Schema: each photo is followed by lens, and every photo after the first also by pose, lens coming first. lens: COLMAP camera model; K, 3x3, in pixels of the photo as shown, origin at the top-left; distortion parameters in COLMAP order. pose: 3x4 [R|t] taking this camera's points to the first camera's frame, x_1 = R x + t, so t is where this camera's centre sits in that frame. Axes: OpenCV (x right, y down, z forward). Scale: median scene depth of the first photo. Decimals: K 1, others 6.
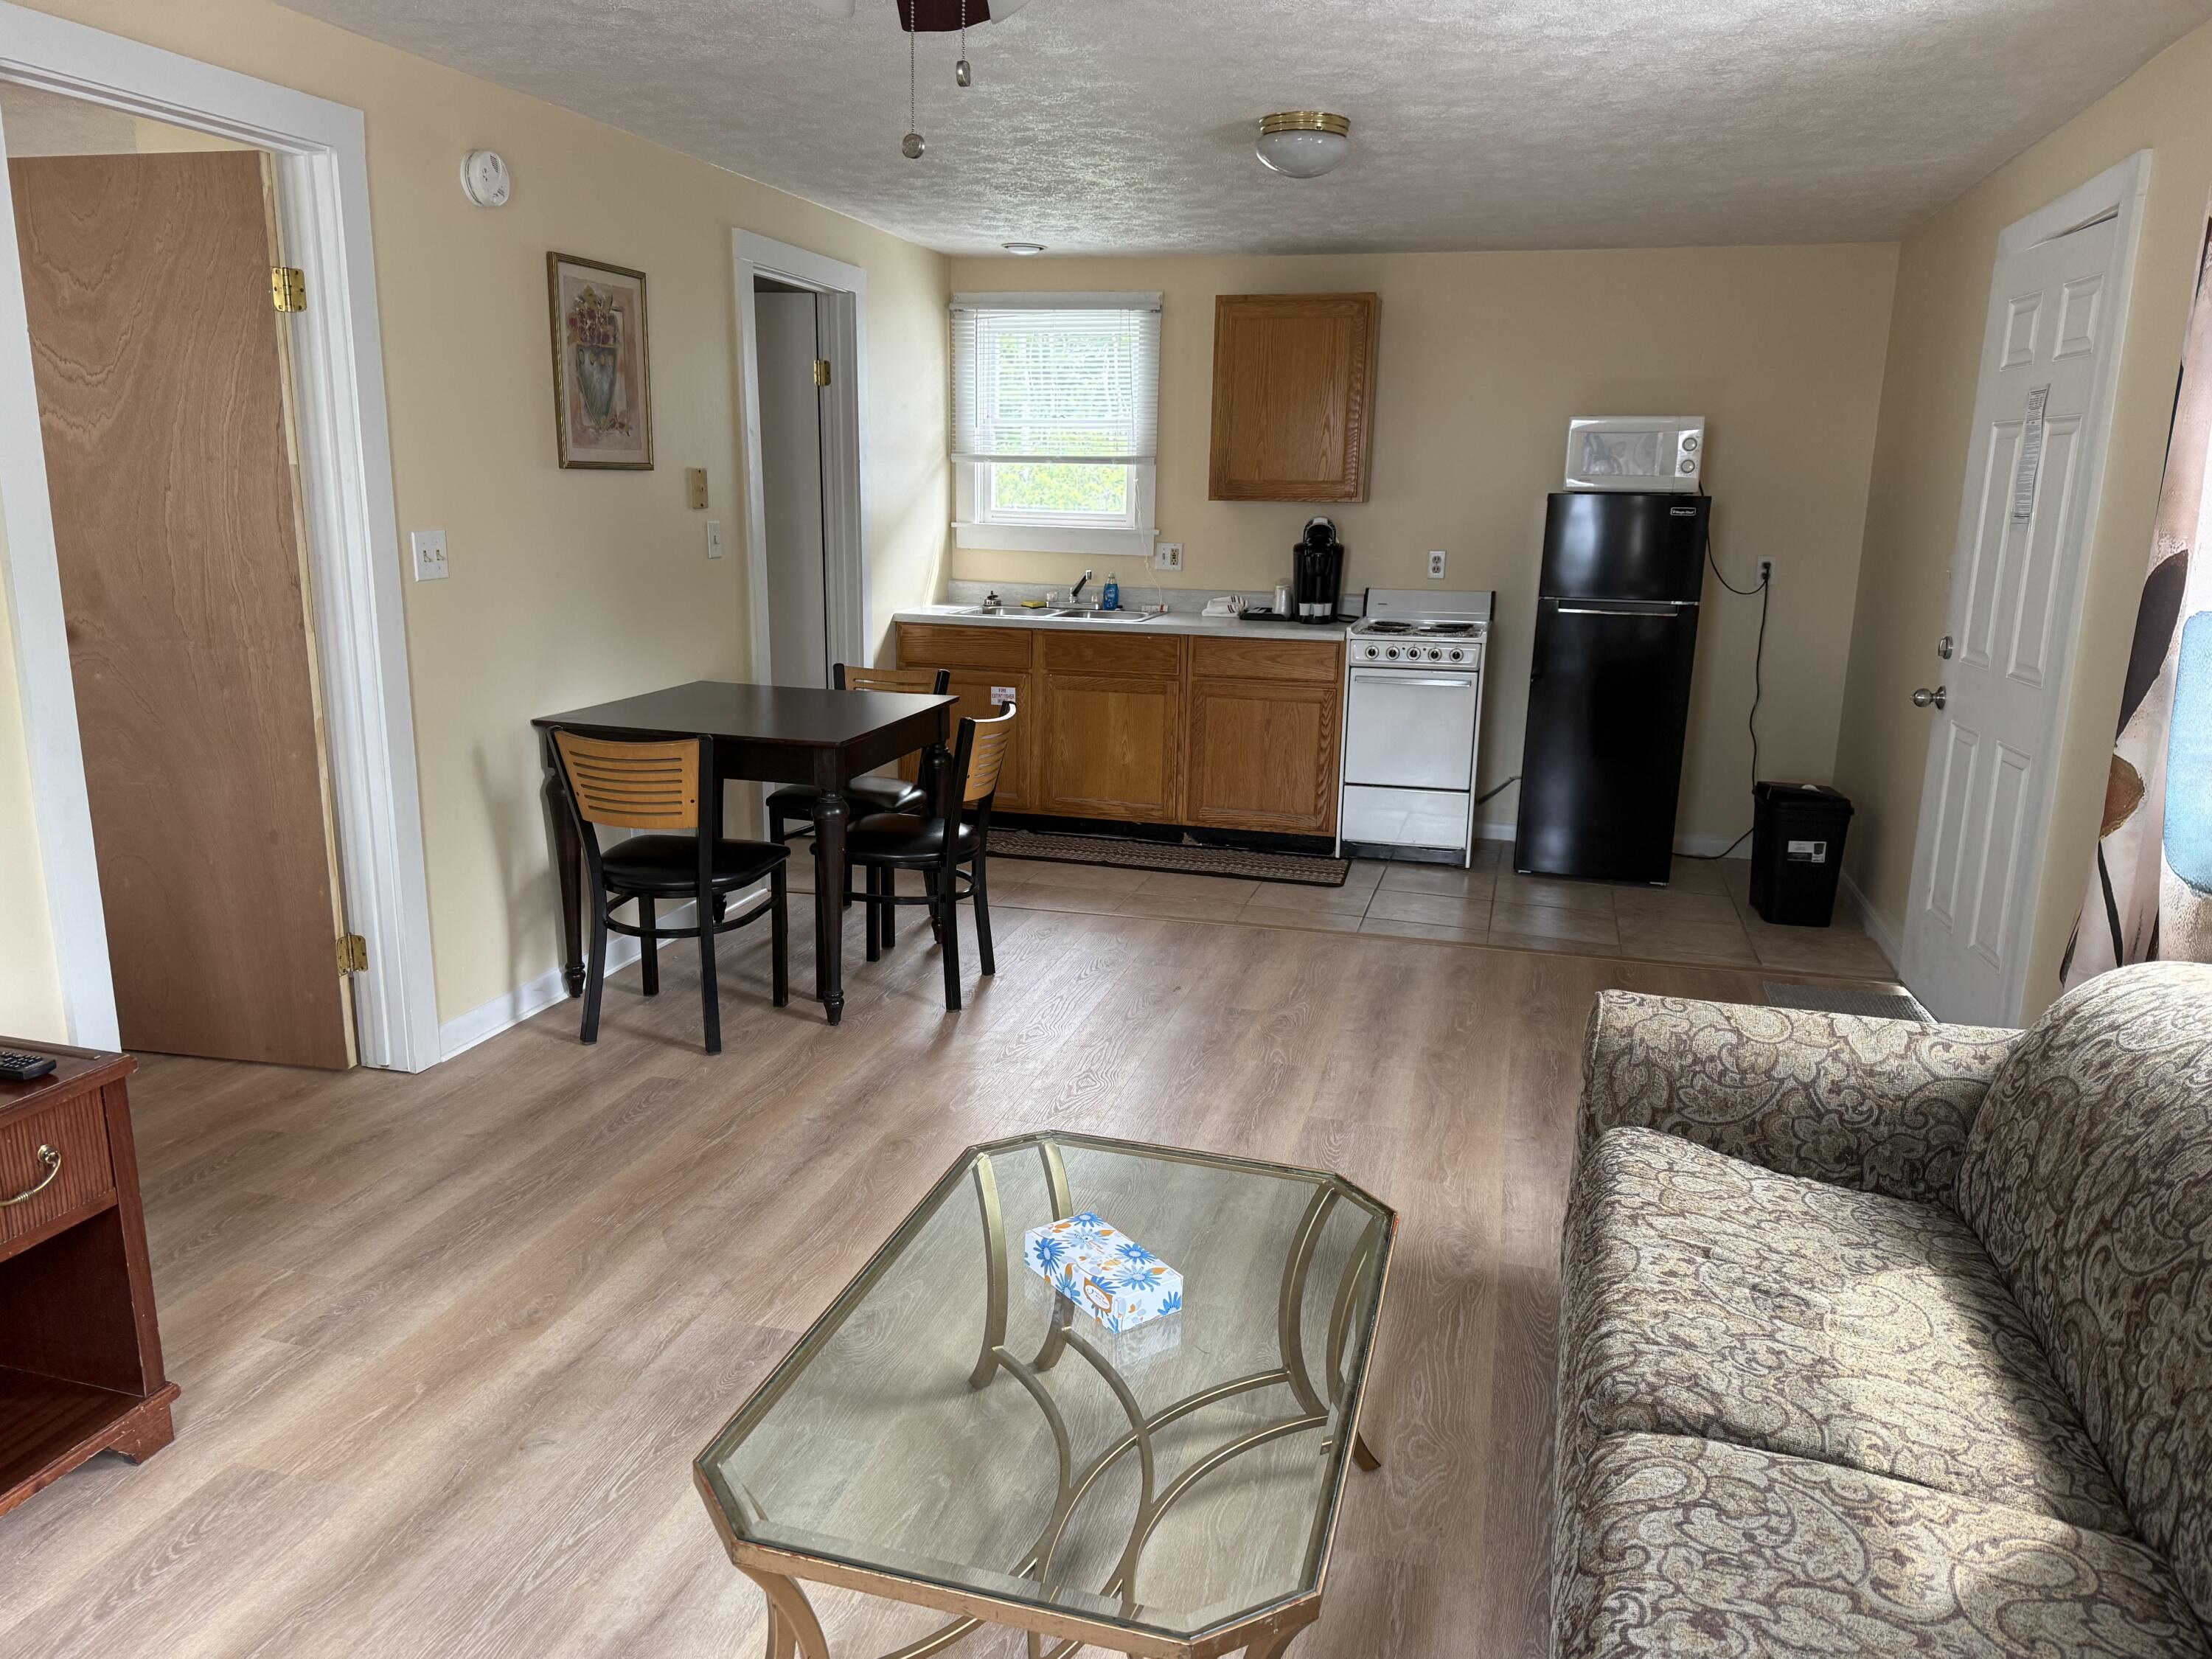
lens RADIAL K [[1585.4, 0, 1081.1], [0, 1585.4, 842.8], [0, 0, 1]] dist [0.062751, -0.061877]
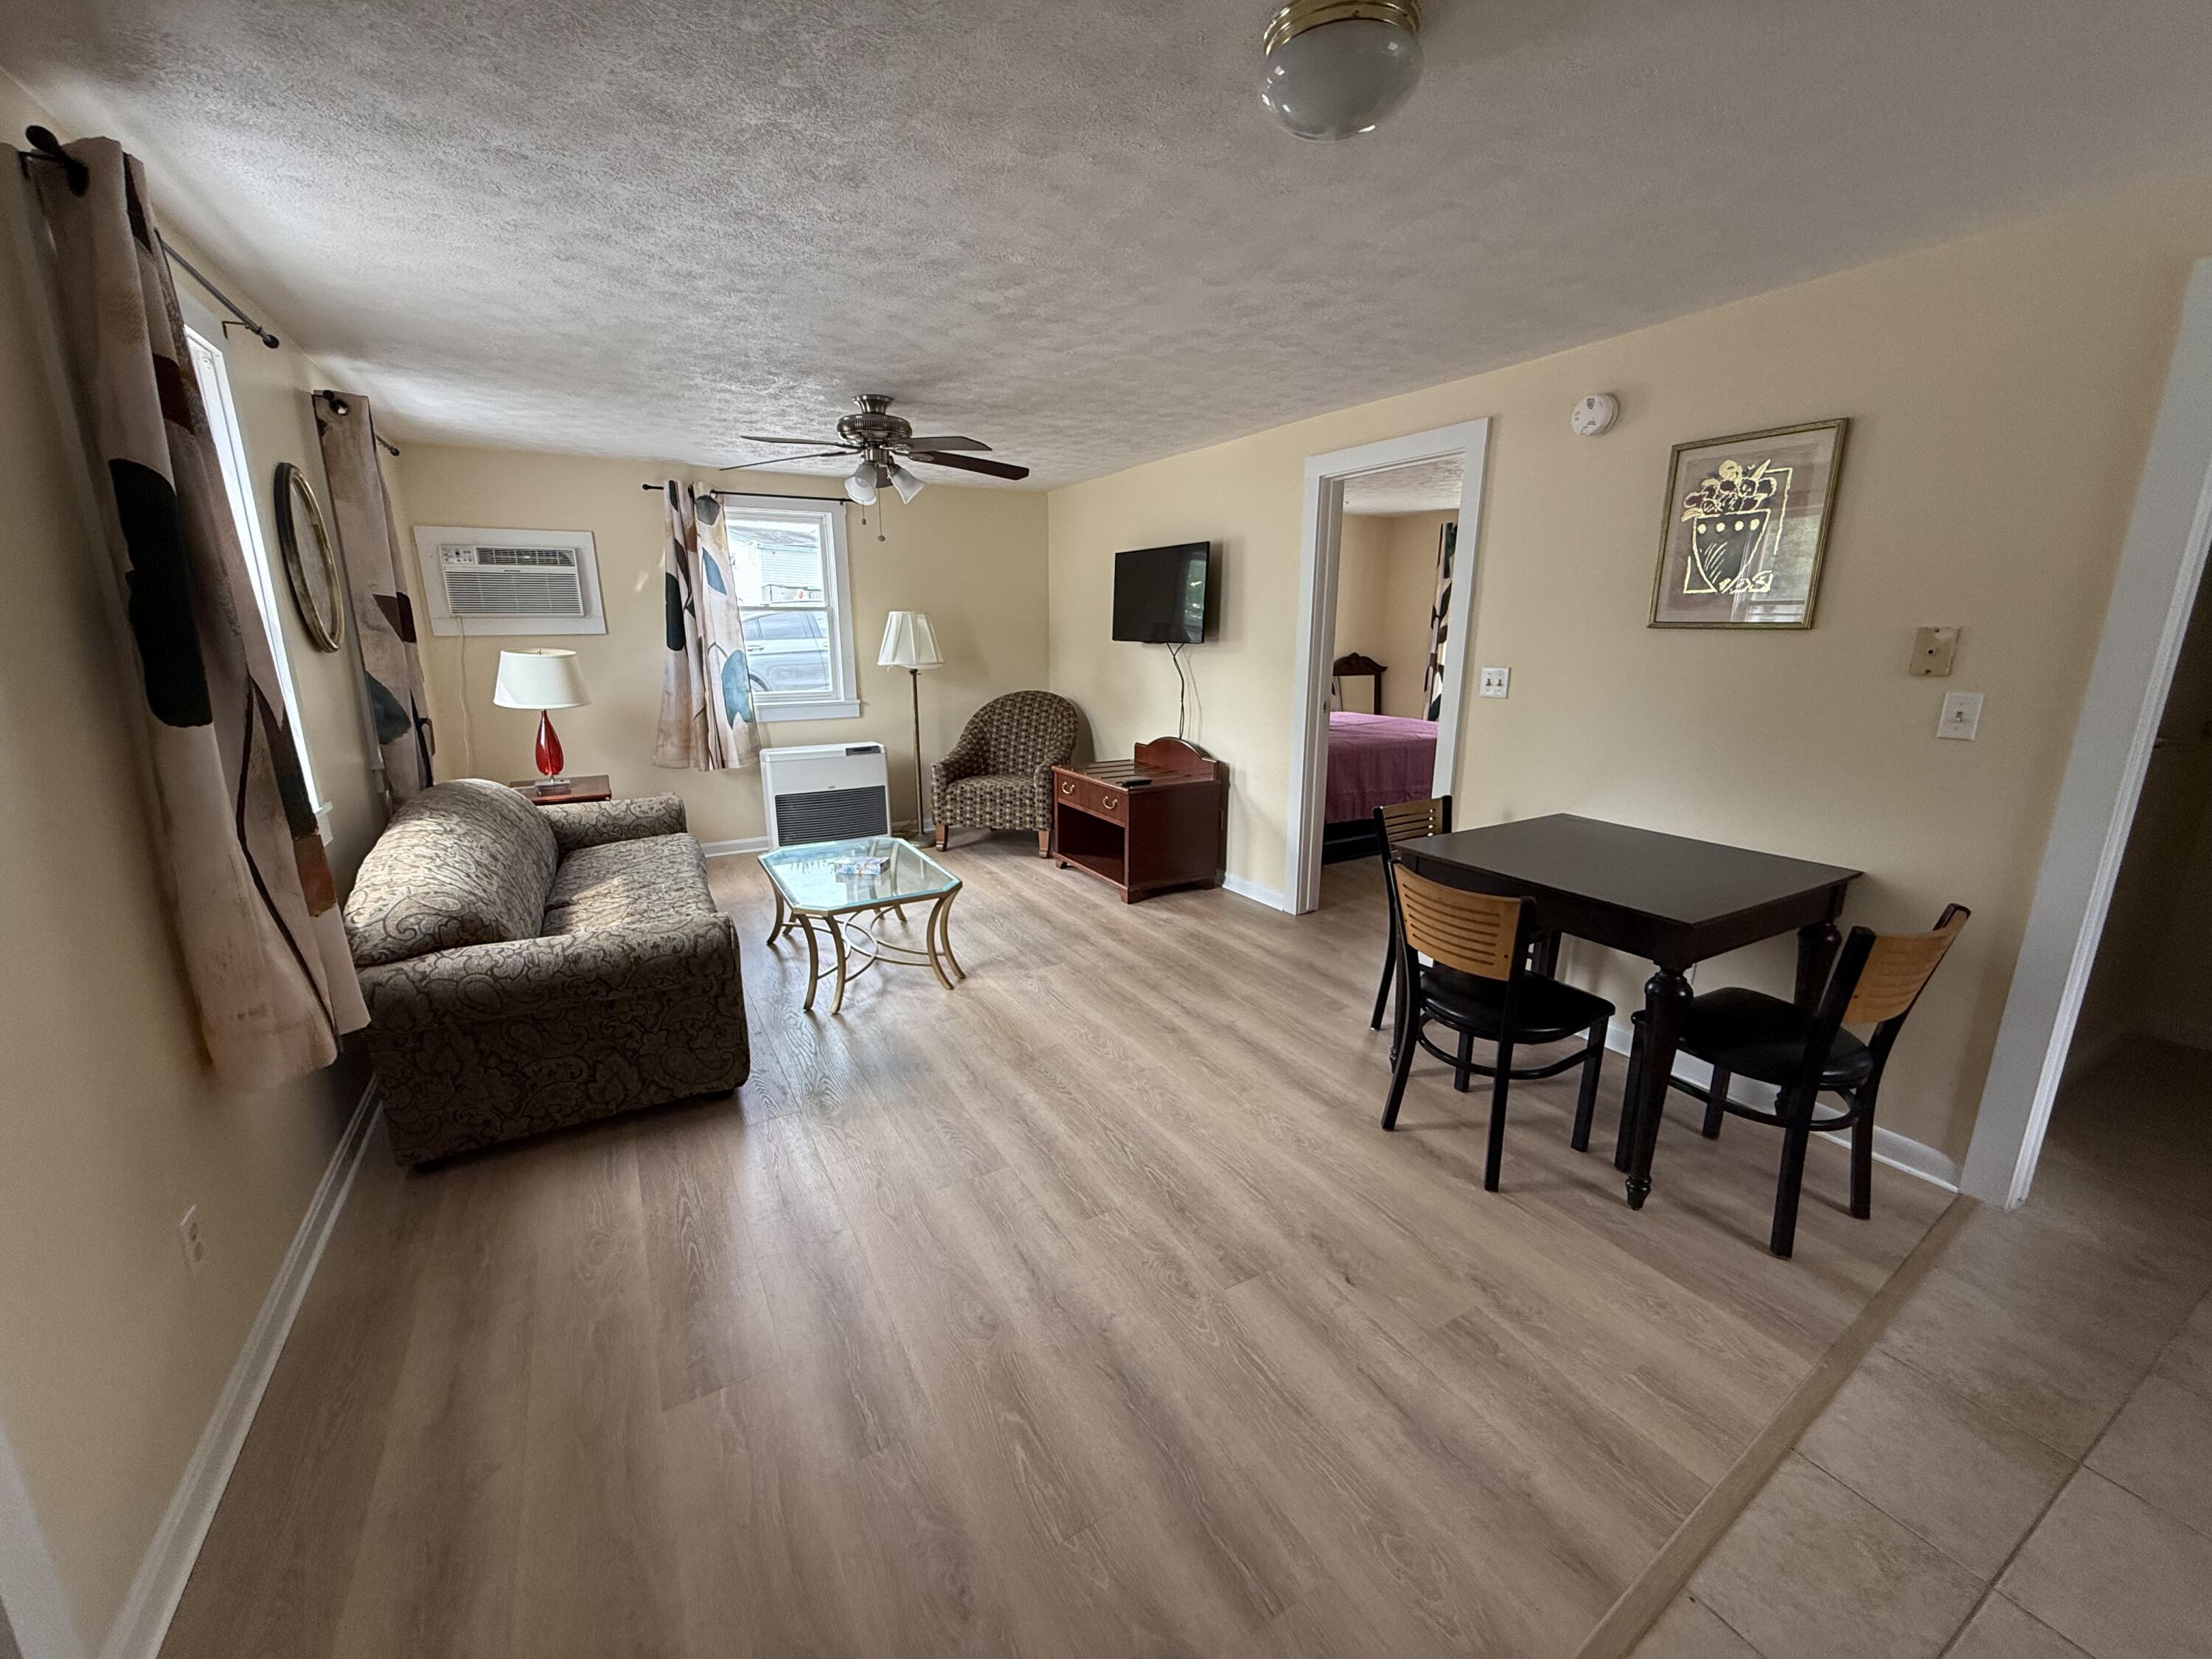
lens RADIAL K [[883.9, 0, 1104.8], [0, 883.9, 827.2], [0, 0, 1]] dist [0.006631, 0.000055]
pose [[-0.702216, 0.131926, -0.699635, 0.315086], [-0.181758, 0.916902, 0.355323, -0.181275], [0.688373, 0.376678, -0.619884, 0.834336]]
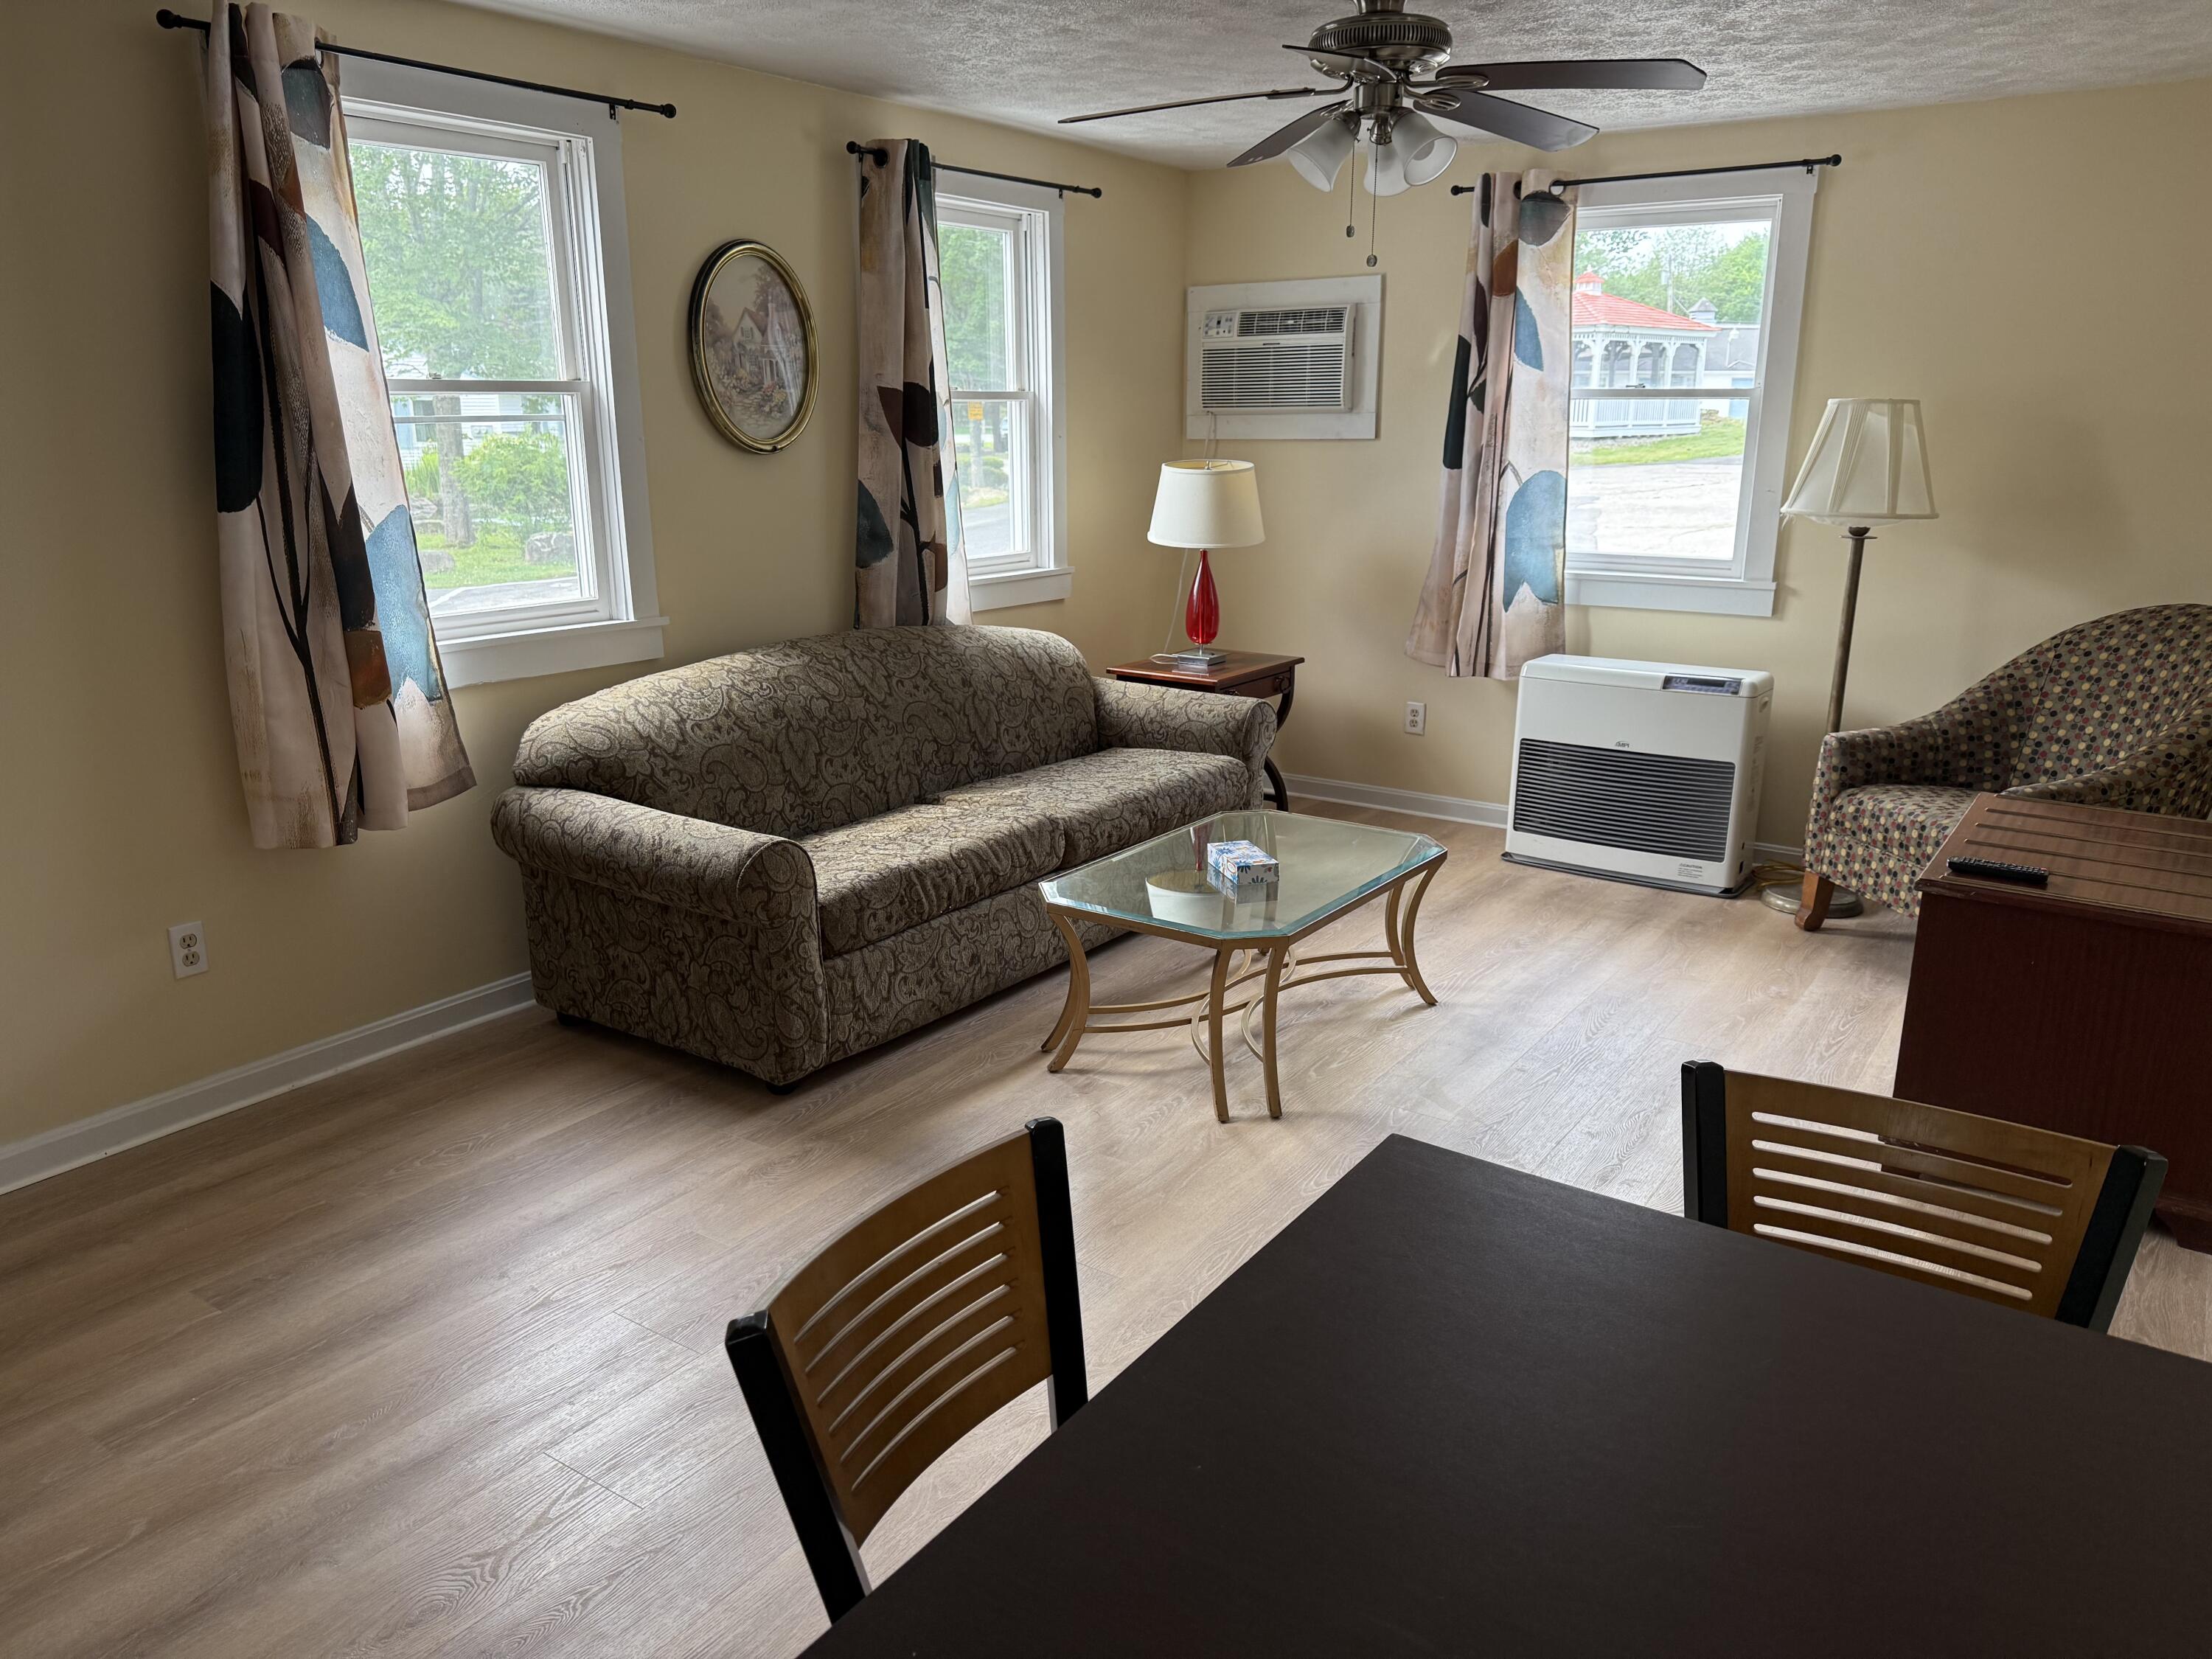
lens RADIAL K [[1585.4, 0, 1121.4], [0, 1585.4, 840.6], [0, 0, 1]] dist [0.062751, -0.061877]
pose [[-0.944027, -0.118409, 0.307885, -0.133431], [0.042712, 0.881621, 0.470022, -0.207979], [-0.327093, 0.456864, -0.827216, 0.870269]]
